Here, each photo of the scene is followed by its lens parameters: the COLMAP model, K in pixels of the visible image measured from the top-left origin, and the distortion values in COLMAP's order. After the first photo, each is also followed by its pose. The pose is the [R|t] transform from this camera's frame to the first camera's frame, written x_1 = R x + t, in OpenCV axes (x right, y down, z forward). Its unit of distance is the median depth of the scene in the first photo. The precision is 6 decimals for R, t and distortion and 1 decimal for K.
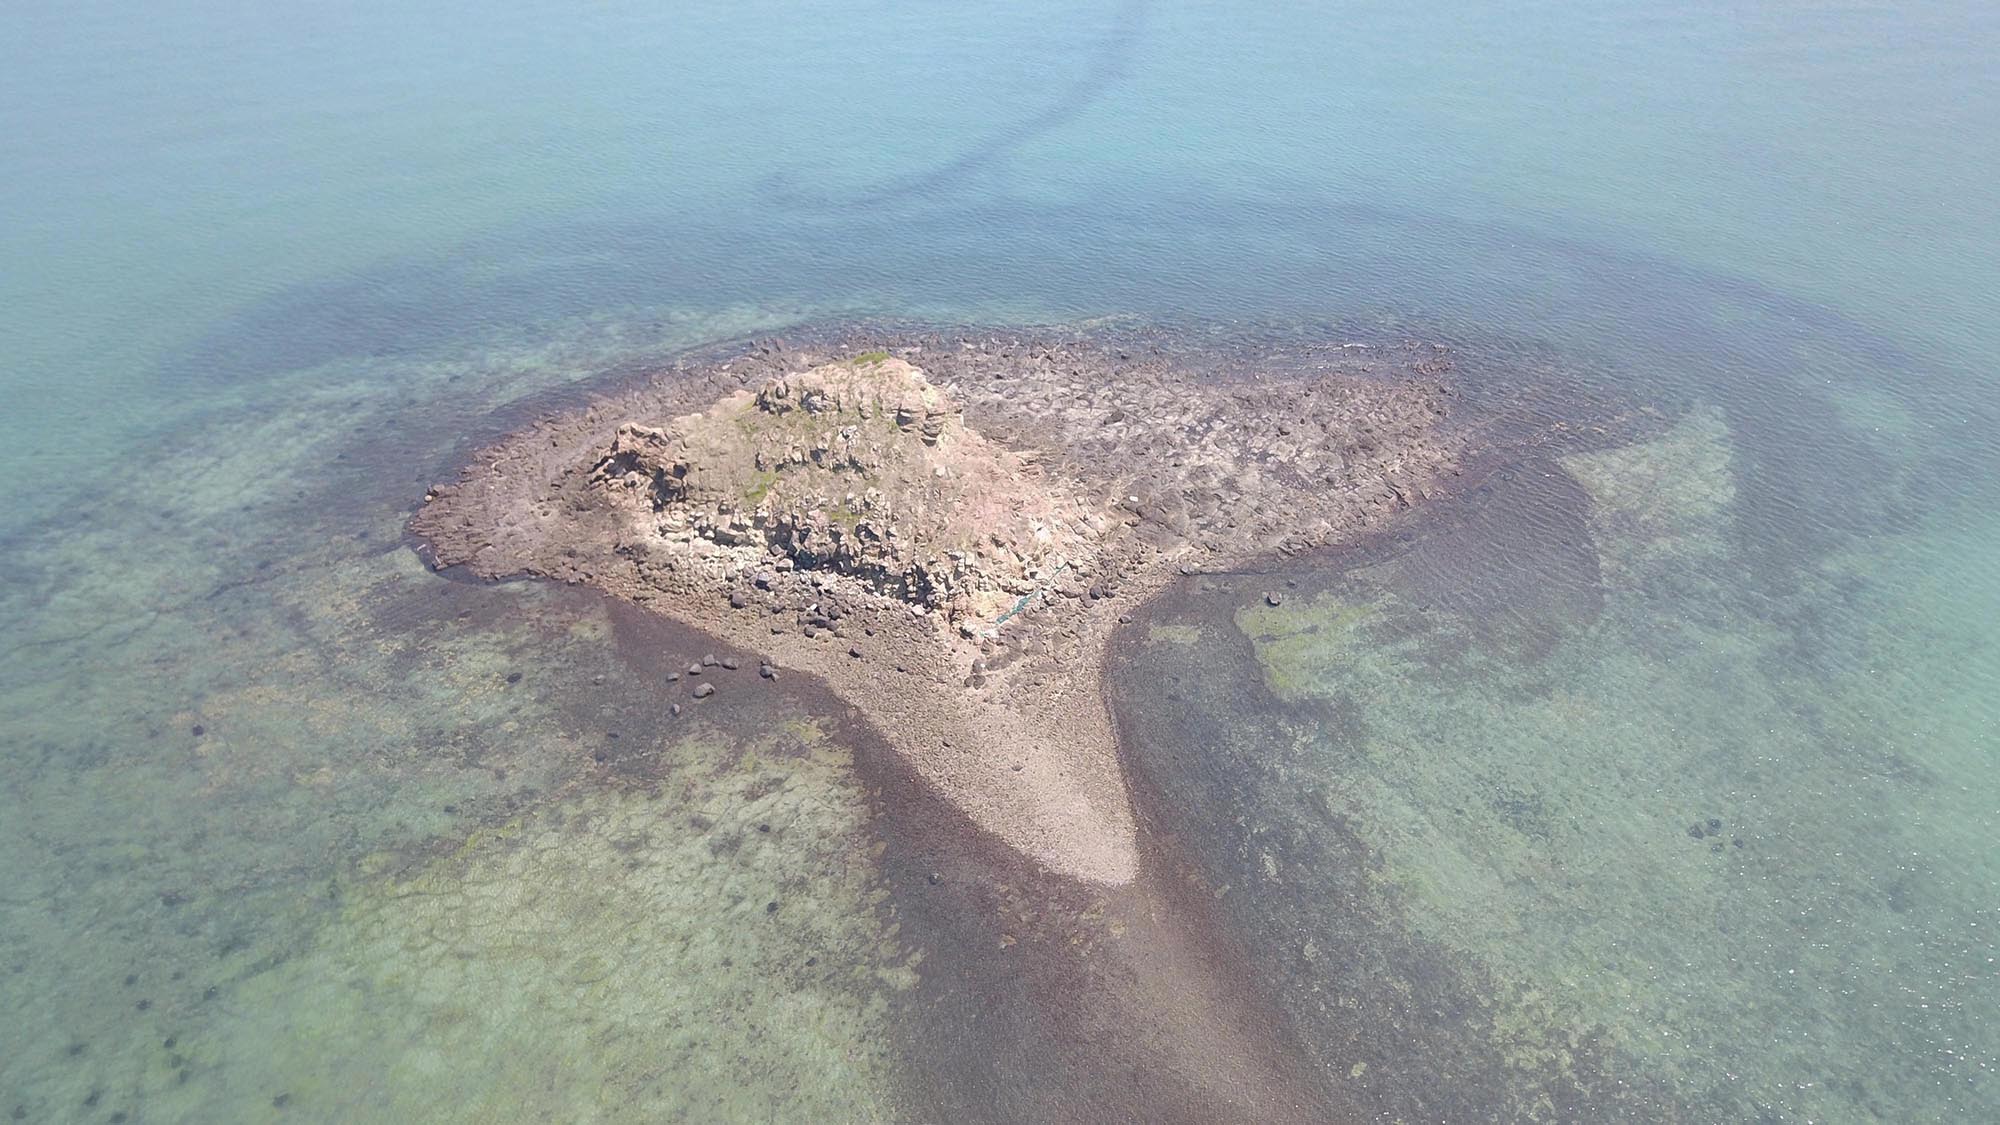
lens RADIAL K [[1499.2, 0, 1019.2], [0, 1499.2, 527.8], [0, 0, 1]] dist [0.028698, -0.066336]
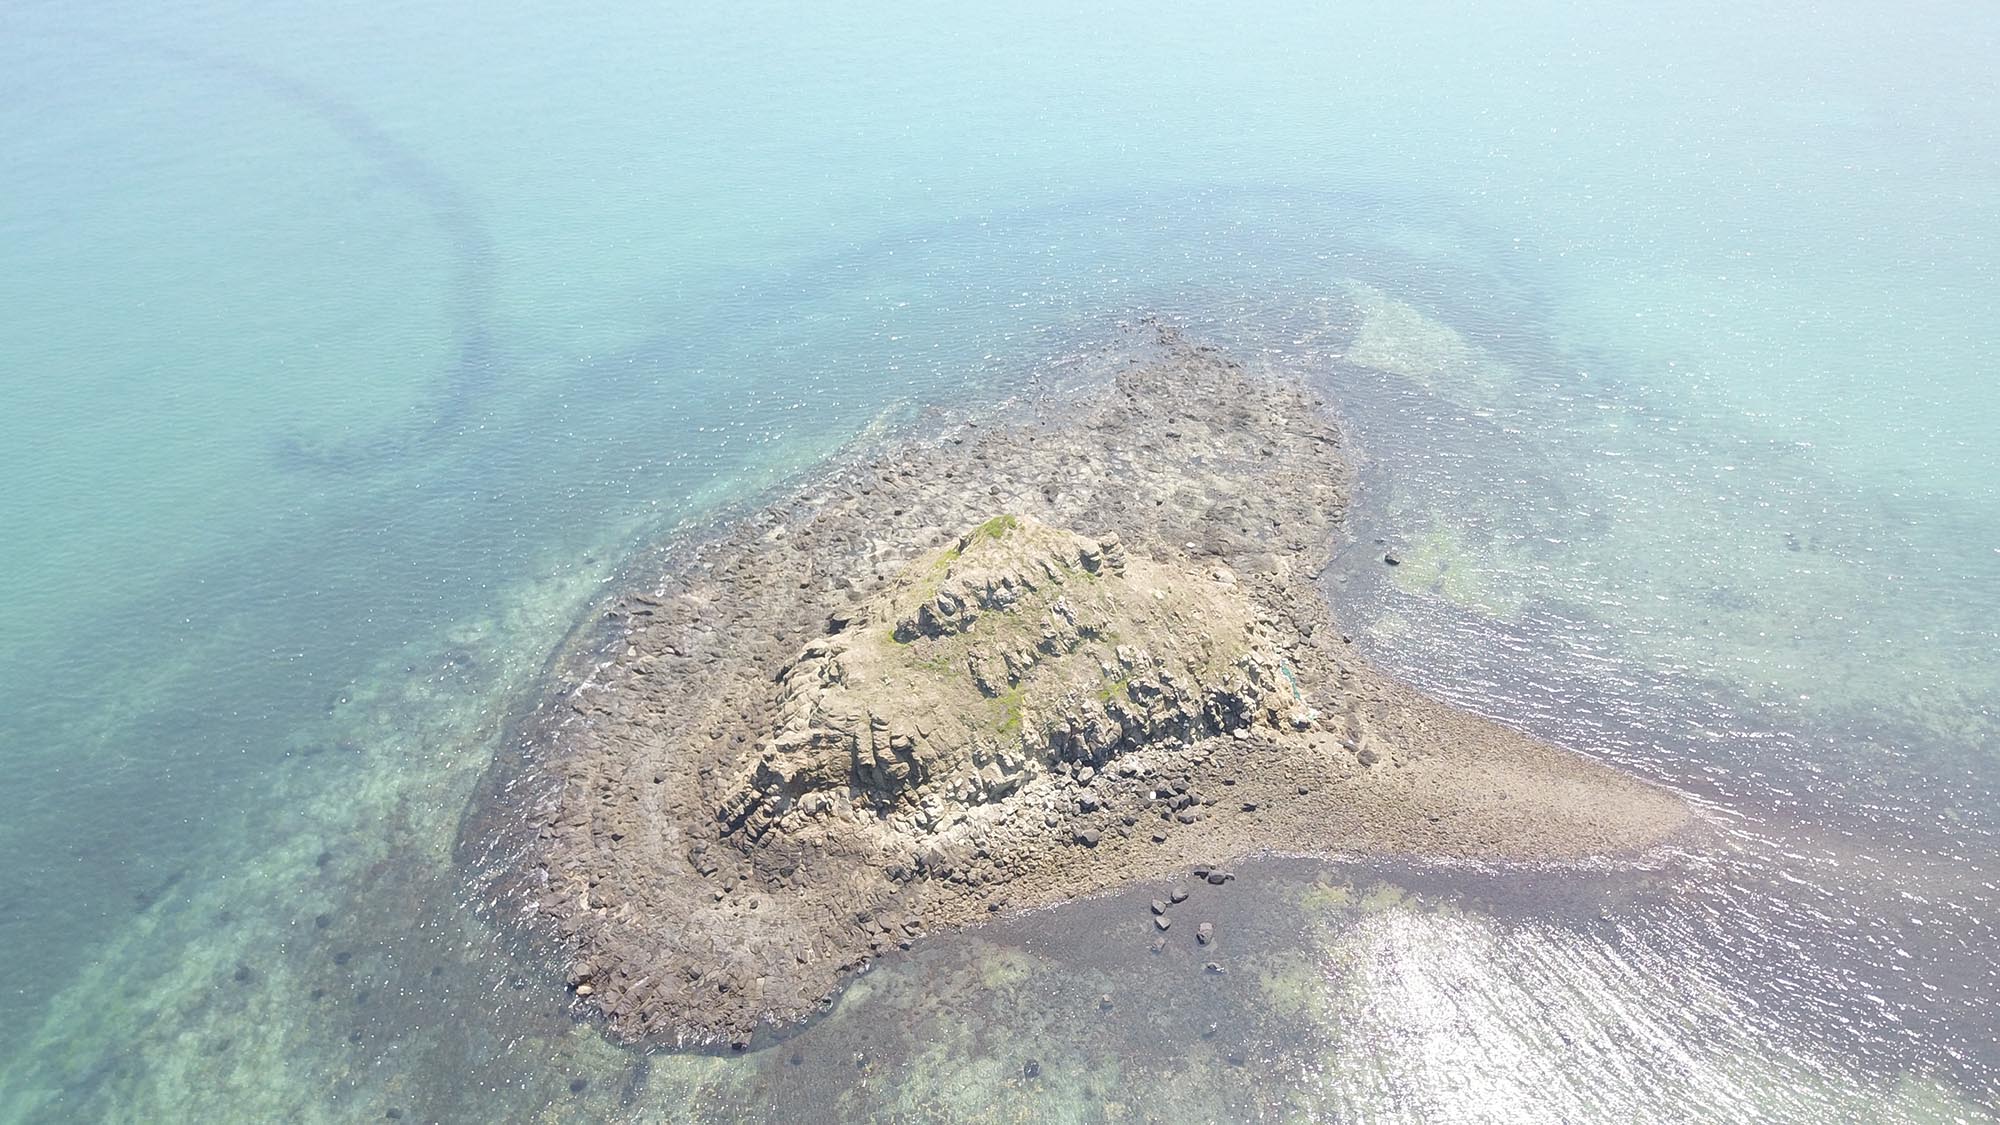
lens RADIAL K [[1499.2, 0, 969.4], [0, 1499.2, 501.4], [0, 0, 1]] dist [0.028698, -0.066336]
pose [[0.677235, -0.417903, 0.605566, -0.651156], [0.438943, 0.890014, 0.123309, -0.247662], [-0.590493, 0.182299, 0.786184, 0.338150]]
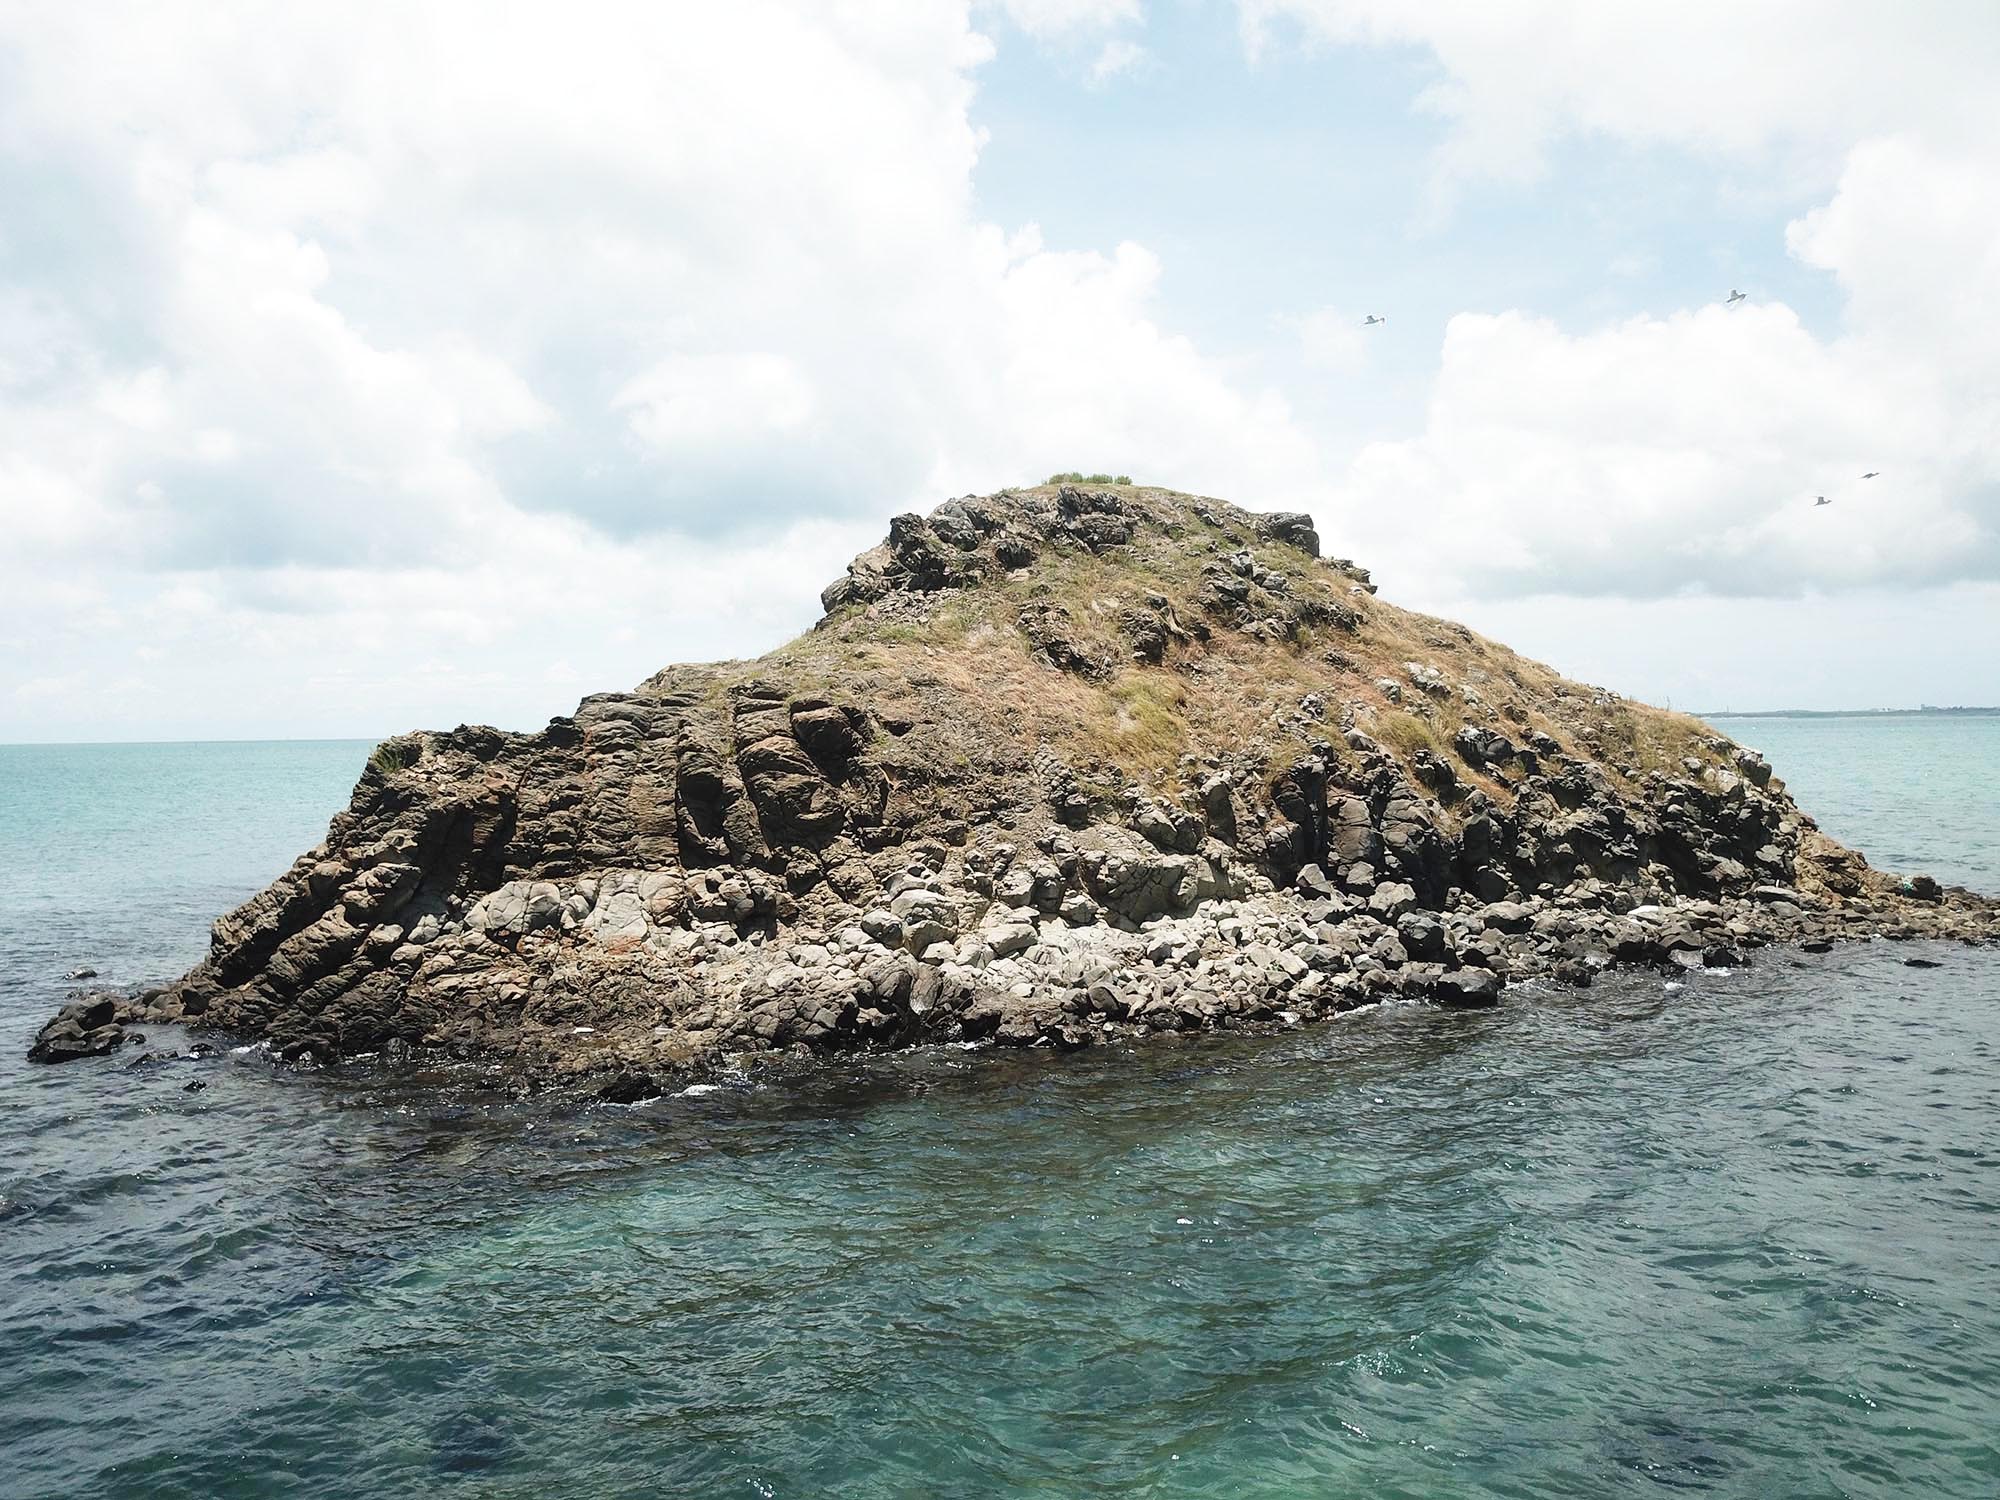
lens RADIAL K [[1516.3, 0, 974.2], [0, 1516.3, 782.3], [0, 0, 1]] dist [0.011025, -0.015664]
pose [[0.657026, -0.043757, 0.752597, -0.415780], [0.447636, 0.825911, -0.342772, 0.068180], [-0.606579, 0.562099, 0.562233, 0.873493]]
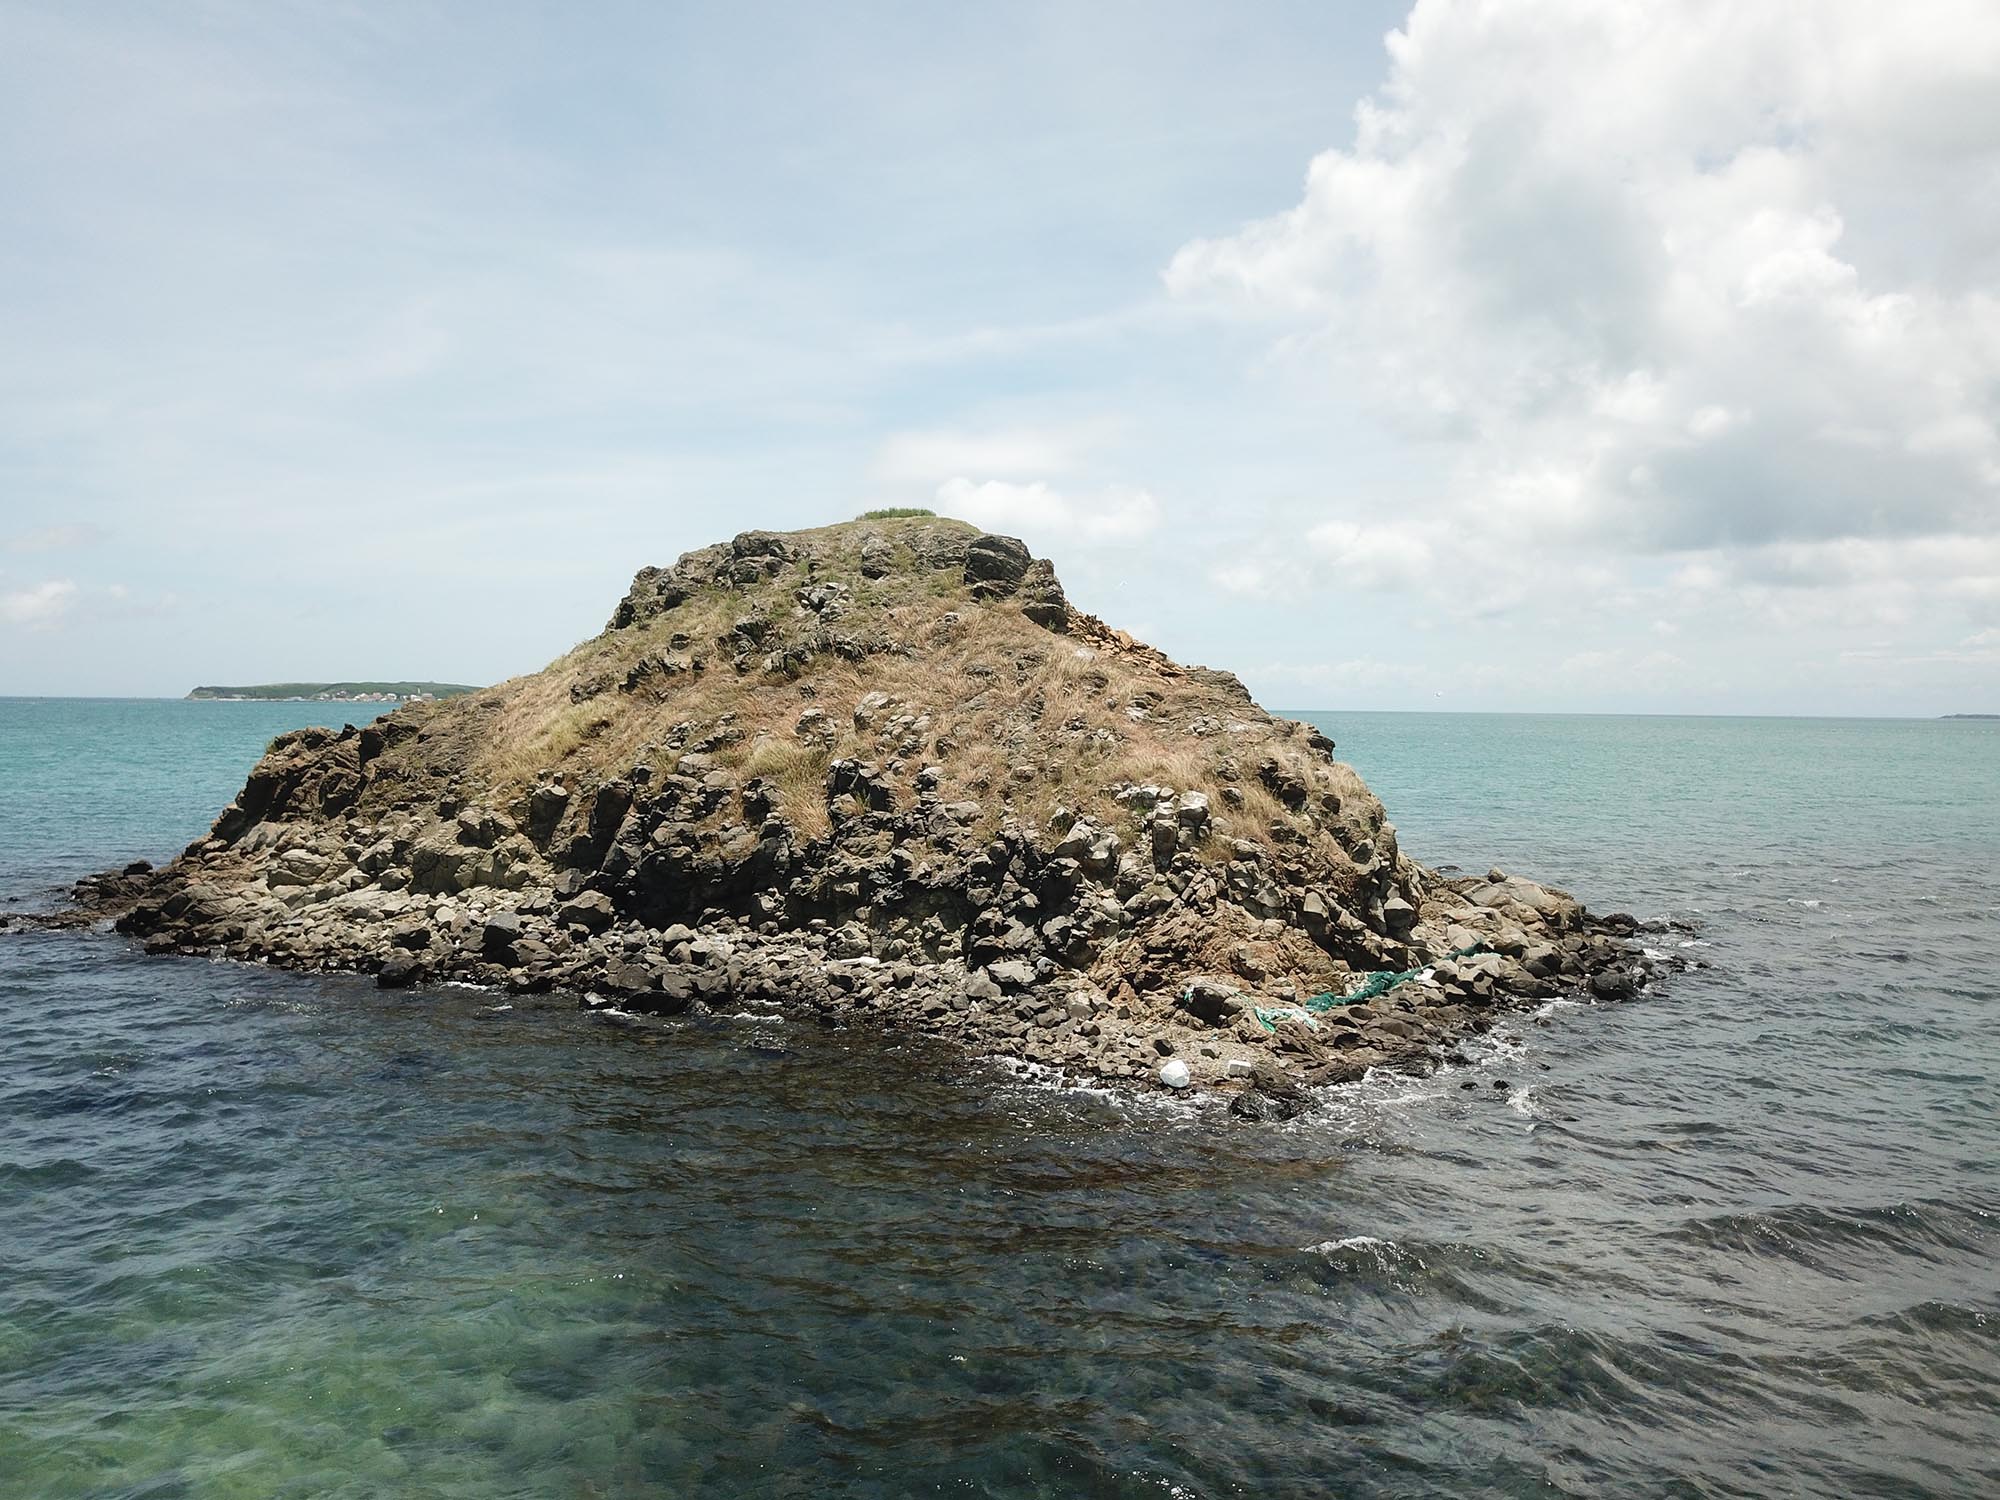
lens RADIAL K [[1516.3, 0, 995.7], [0, 1516.3, 747.7], [0, 0, 1]] dist [0.011025, -0.015664]
pose [[0.999177, 0.010996, -0.039045, -0.058263], [-0.030625, 0.835691, -0.548345, 0.168172], [0.026600, 0.549089, 0.835340, 0.715286]]
